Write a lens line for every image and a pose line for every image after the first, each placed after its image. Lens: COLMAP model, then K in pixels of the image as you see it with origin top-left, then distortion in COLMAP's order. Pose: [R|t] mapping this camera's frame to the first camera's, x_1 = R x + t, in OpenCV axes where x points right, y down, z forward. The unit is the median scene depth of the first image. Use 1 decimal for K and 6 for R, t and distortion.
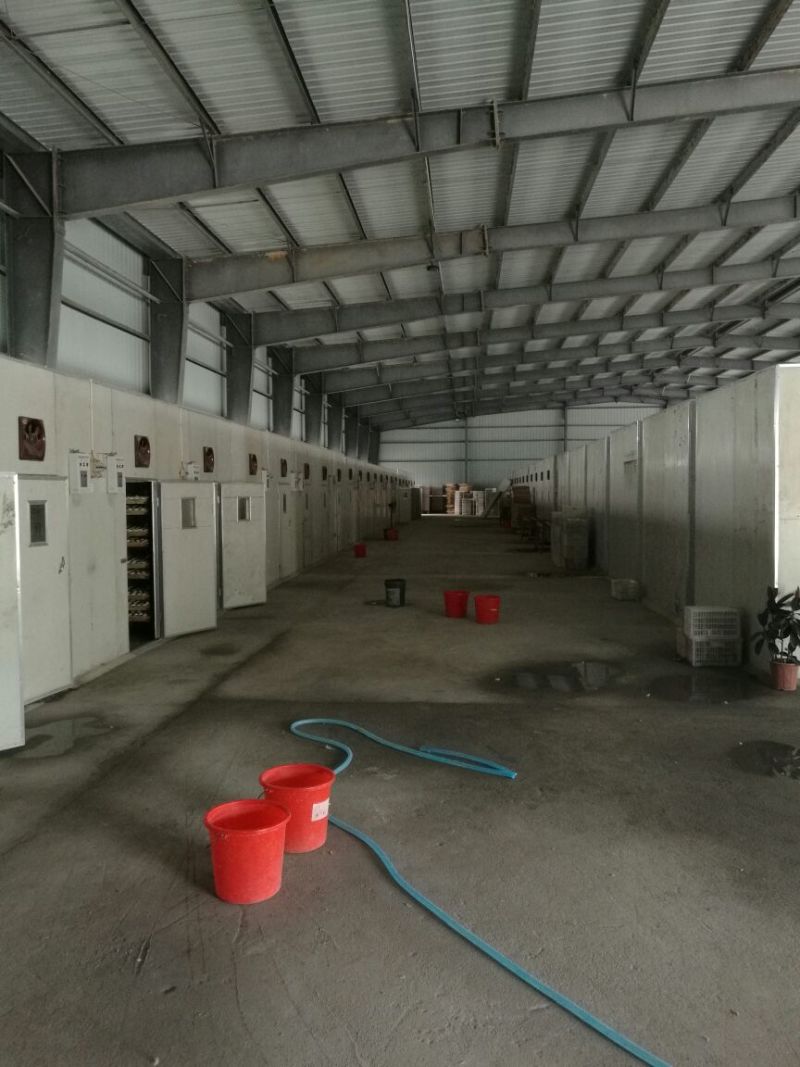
lens RADIAL K [[832.6, 0, 398.3], [0, 832.6, 523.8], [0, 0, 1]] dist [0.011592, 0.010292]
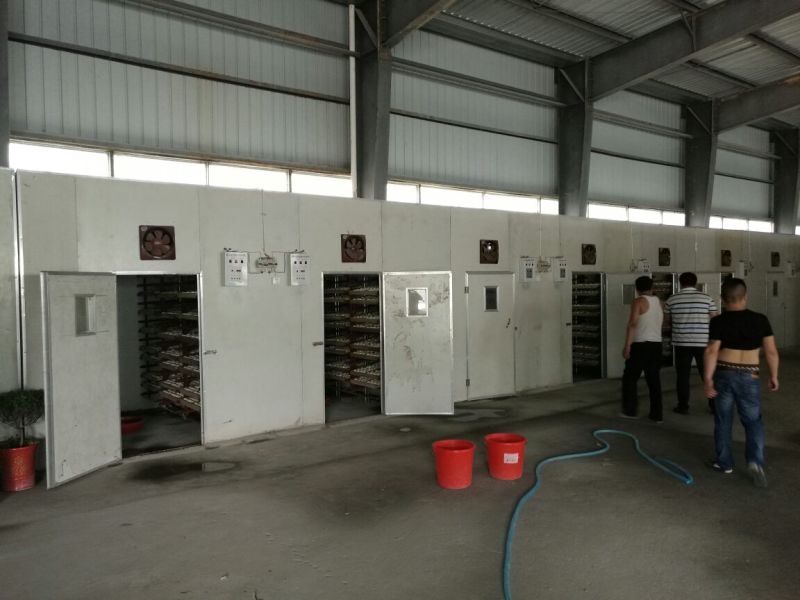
lens RADIAL K [[624.3, 0, 400.0], [0, 624.3, 300.0], [0, 0, 1]] dist [0.011592, 0.010292]
pose [[0.682179, 0.012953, -0.731070, 0.210971], [-0.019250, 0.999815, -0.000247, 0.003111], [0.730932, 0.014242, 0.682302, -0.026013]]
